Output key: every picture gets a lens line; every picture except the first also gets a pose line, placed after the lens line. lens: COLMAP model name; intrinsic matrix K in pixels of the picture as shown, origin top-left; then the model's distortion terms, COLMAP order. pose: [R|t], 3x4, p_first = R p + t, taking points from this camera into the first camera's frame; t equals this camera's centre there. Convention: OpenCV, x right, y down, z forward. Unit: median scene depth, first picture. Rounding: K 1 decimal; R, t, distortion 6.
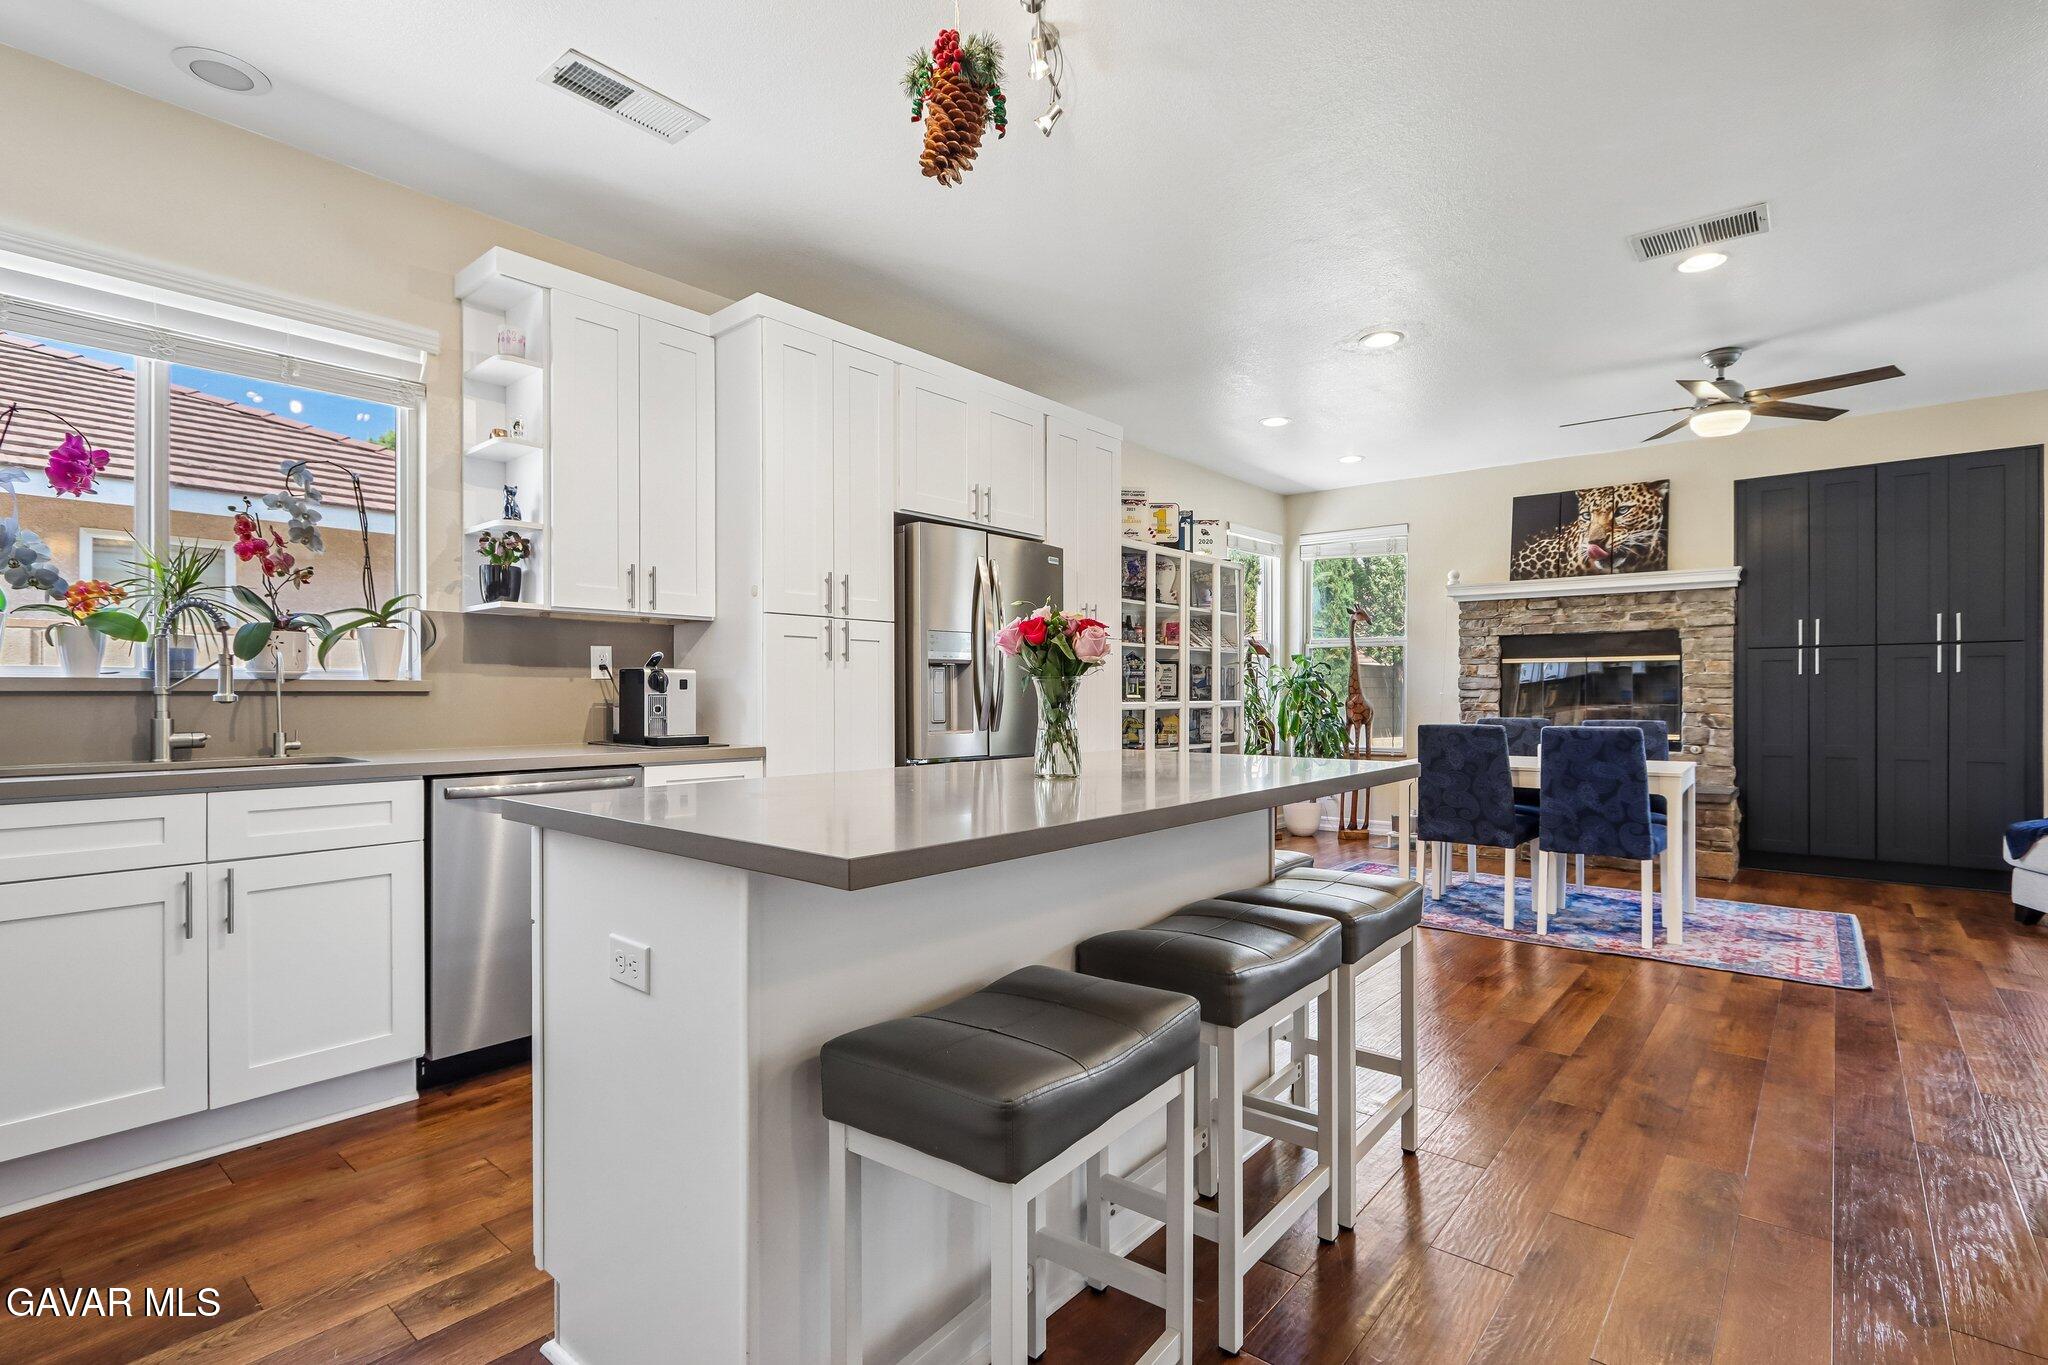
lens RADIAL K [[961.5, 0, 1020.0], [0, 961.5, 695.3], [0, 0, 1]] dist [-0.014155, 0.002131]
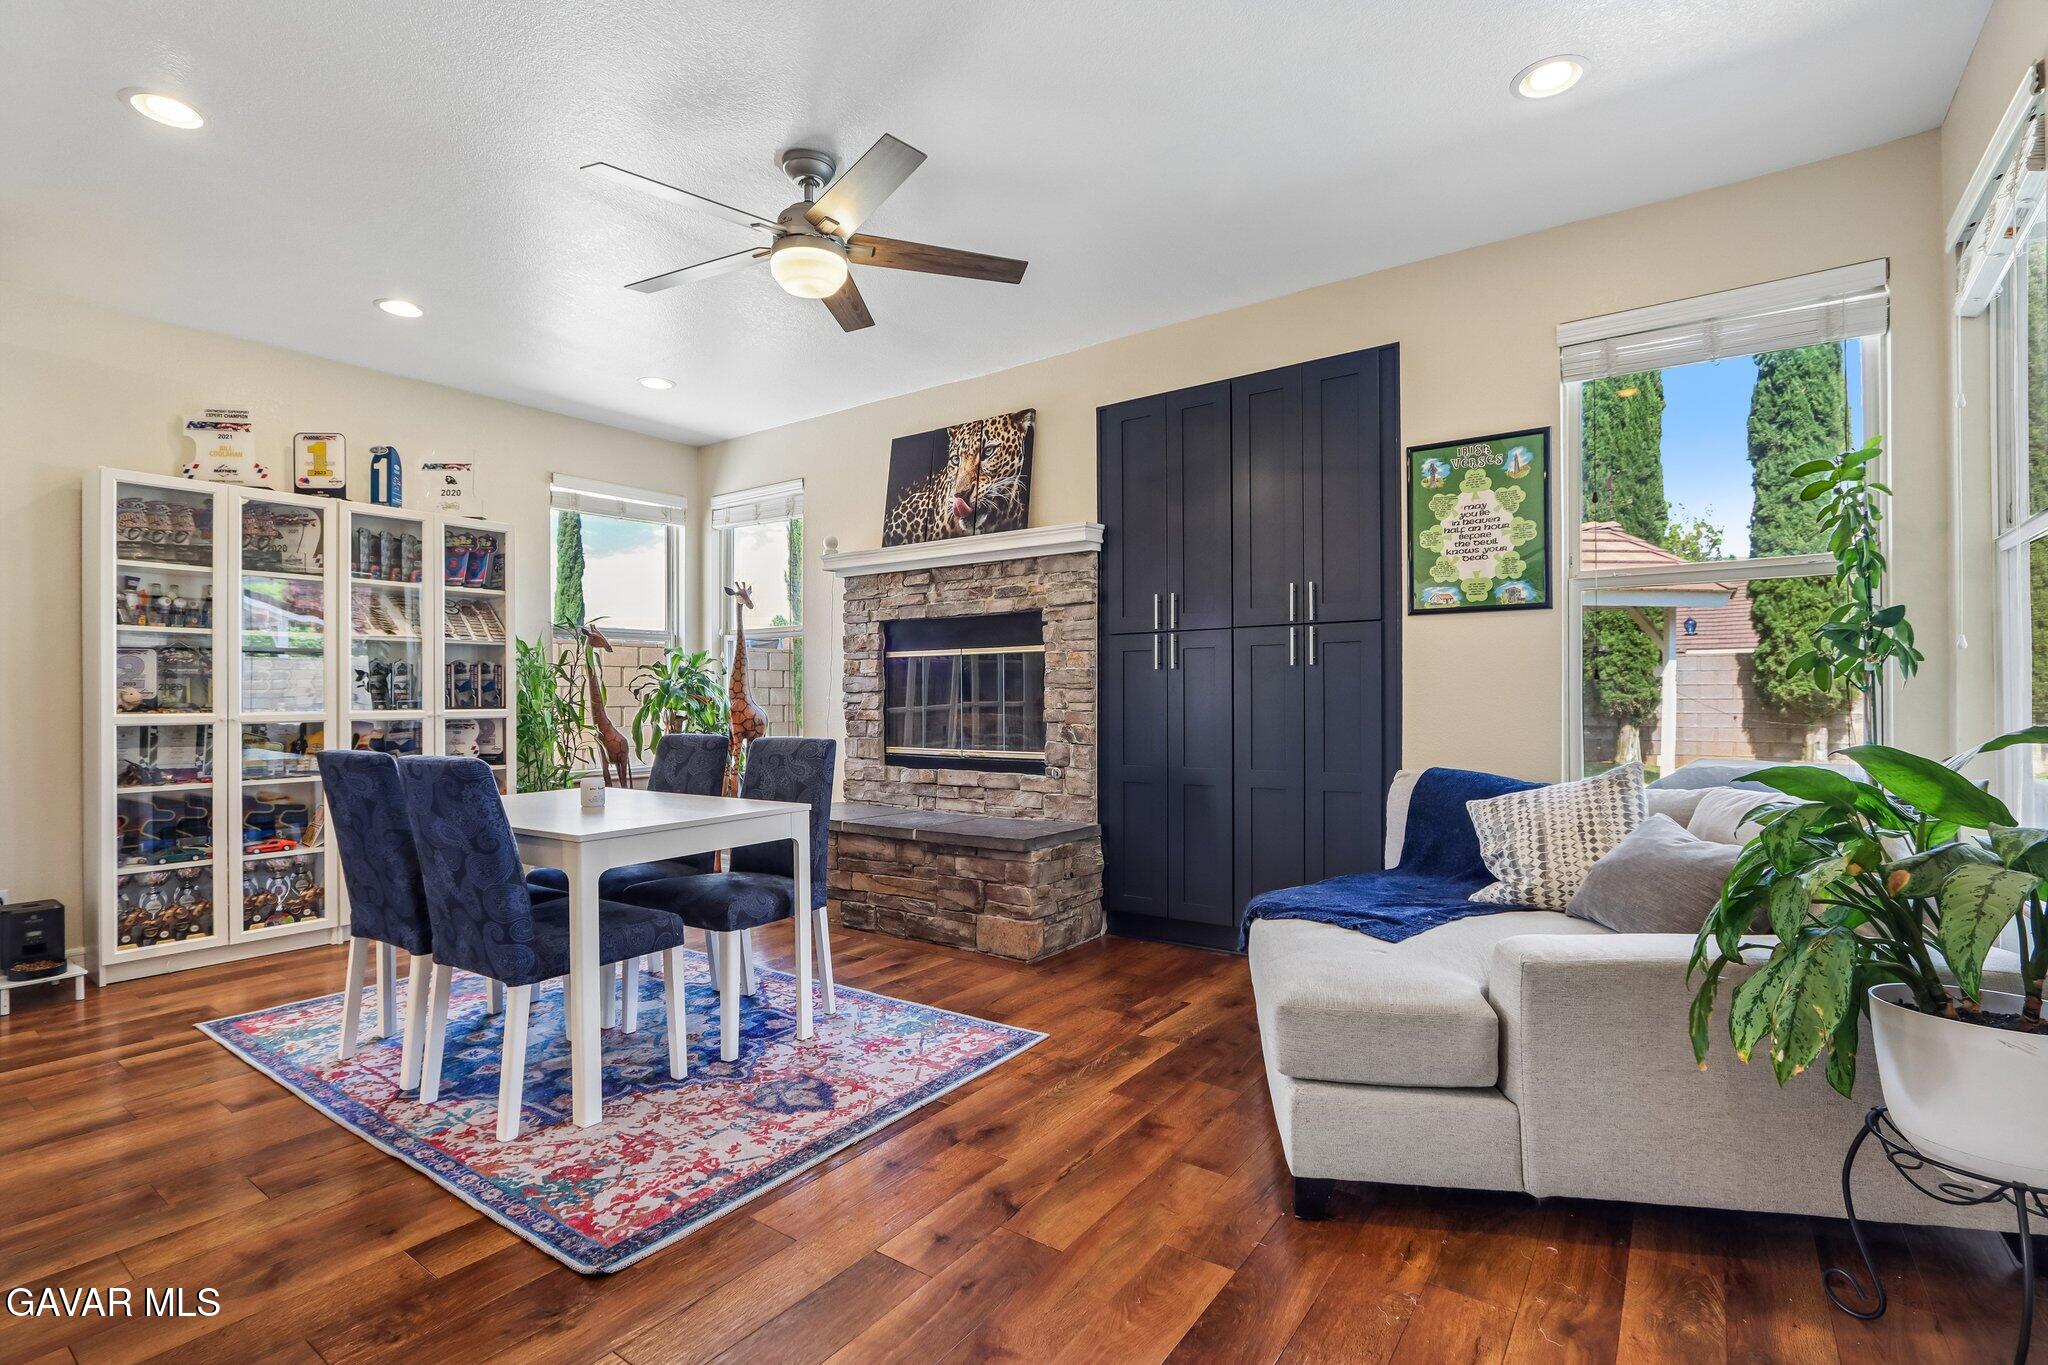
lens RADIAL K [[961.5, 0, 1032.2], [0, 961.5, 688.1], [0, 0, 1]] dist [-0.014155, 0.002131]
pose [[0.996995, -0.004889, 0.077312, 0.608342], [0.005701, 0.999931, -0.010277, -0.000747], [-0.077256, 0.010687, 0.996954, 0.252339]]
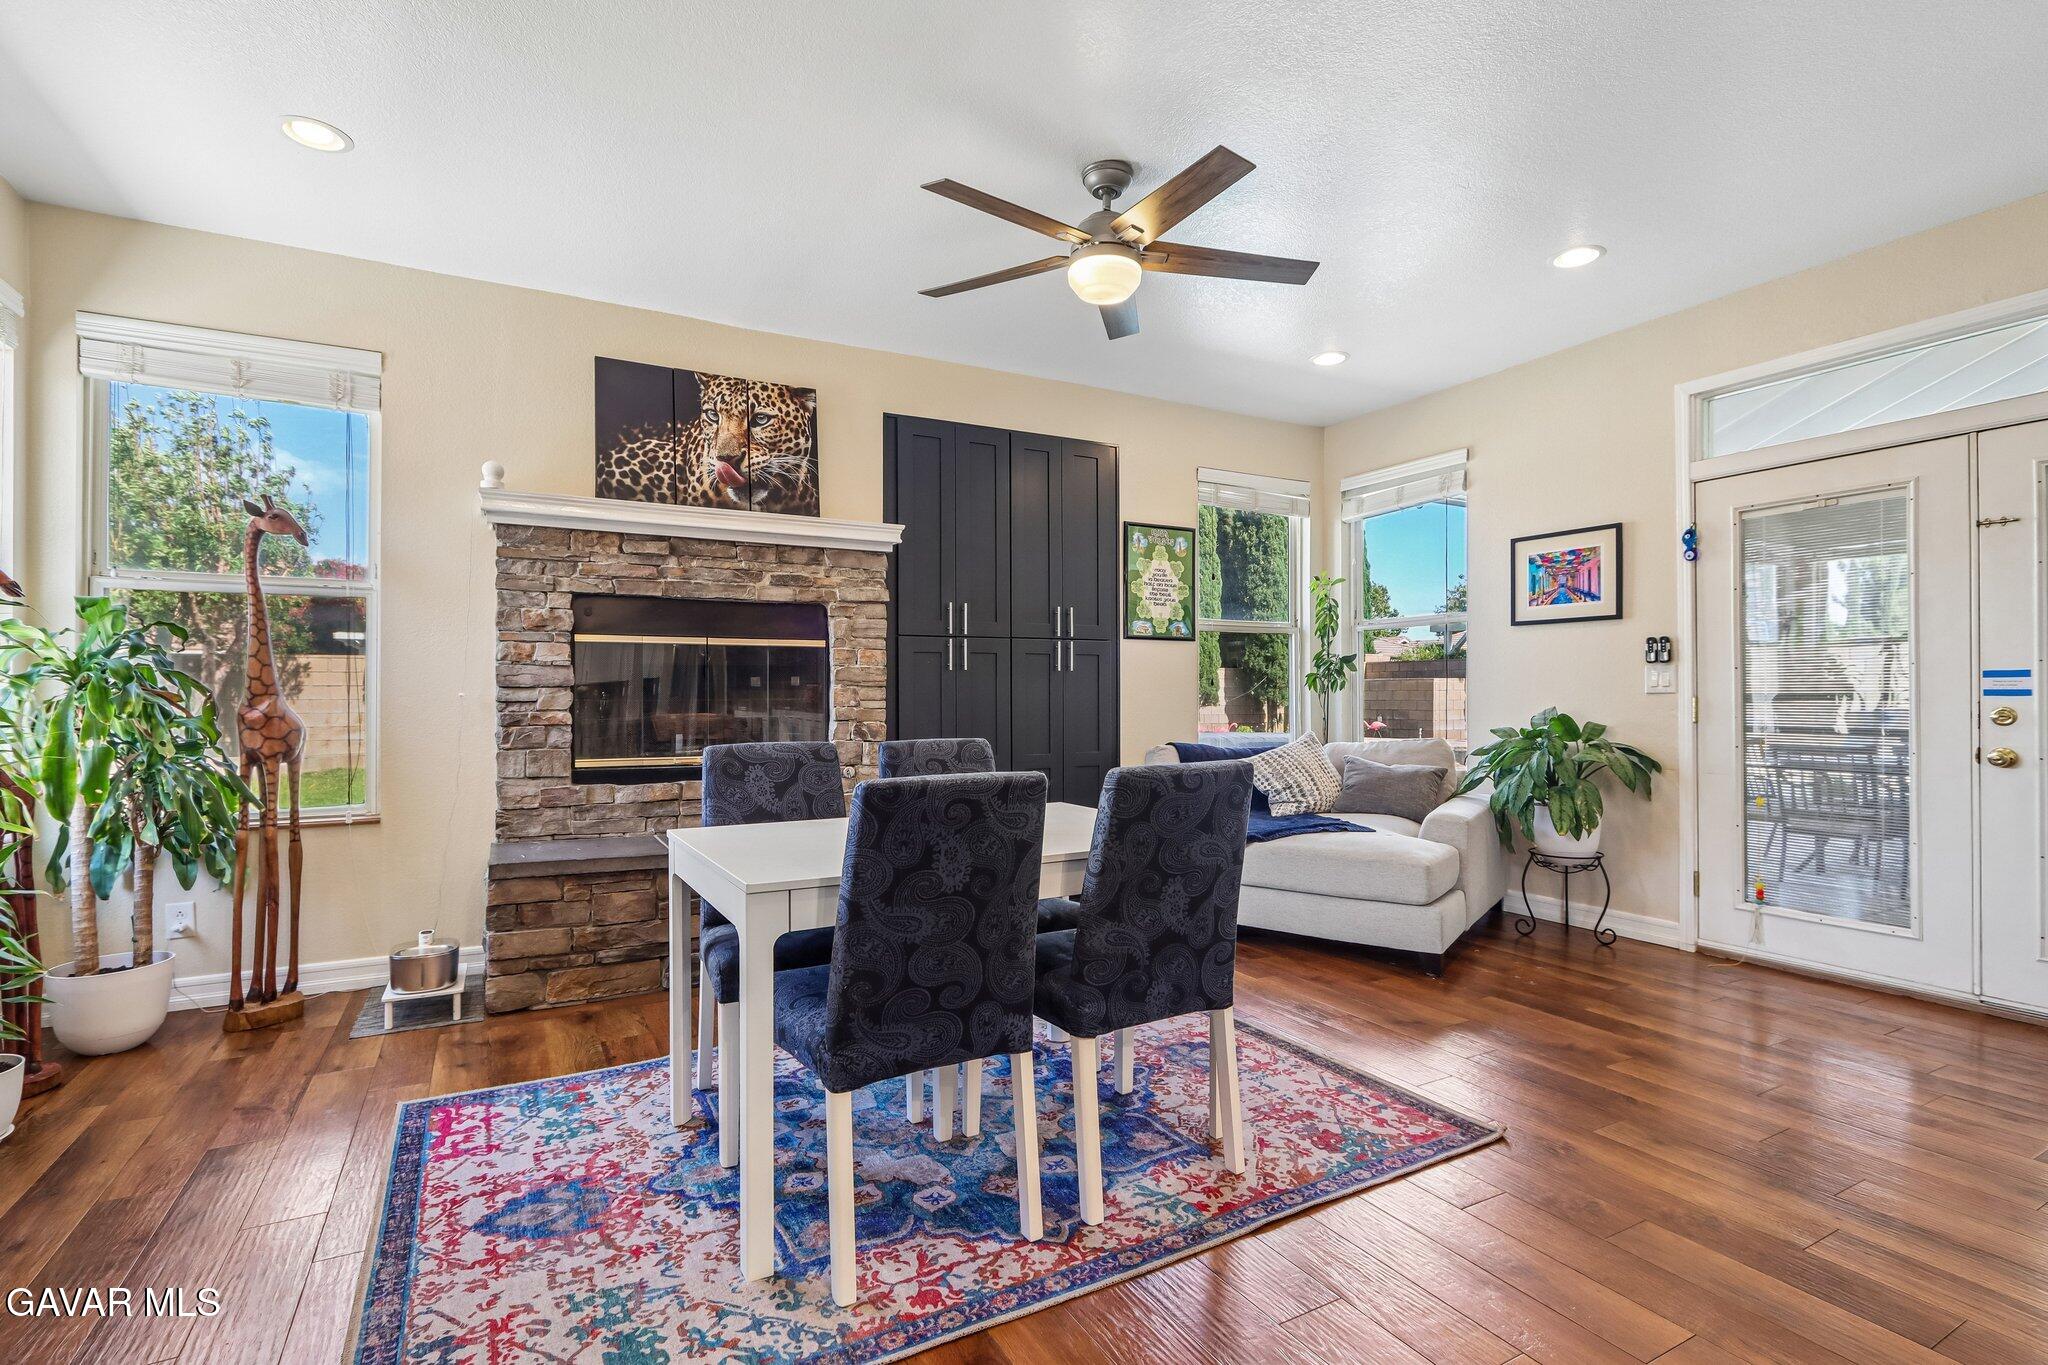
lens RADIAL K [[961.5, 0, 1012.5], [0, 961.5, 693.9], [0, 0, 1]] dist [-0.014155, 0.002131]
pose [[0.363172, -0.001985, 0.931720, 0.071356], [0.002410, 0.999996, 0.001191, -0.002521], [-0.931719, 0.001813, 0.363175, 0.597069]]
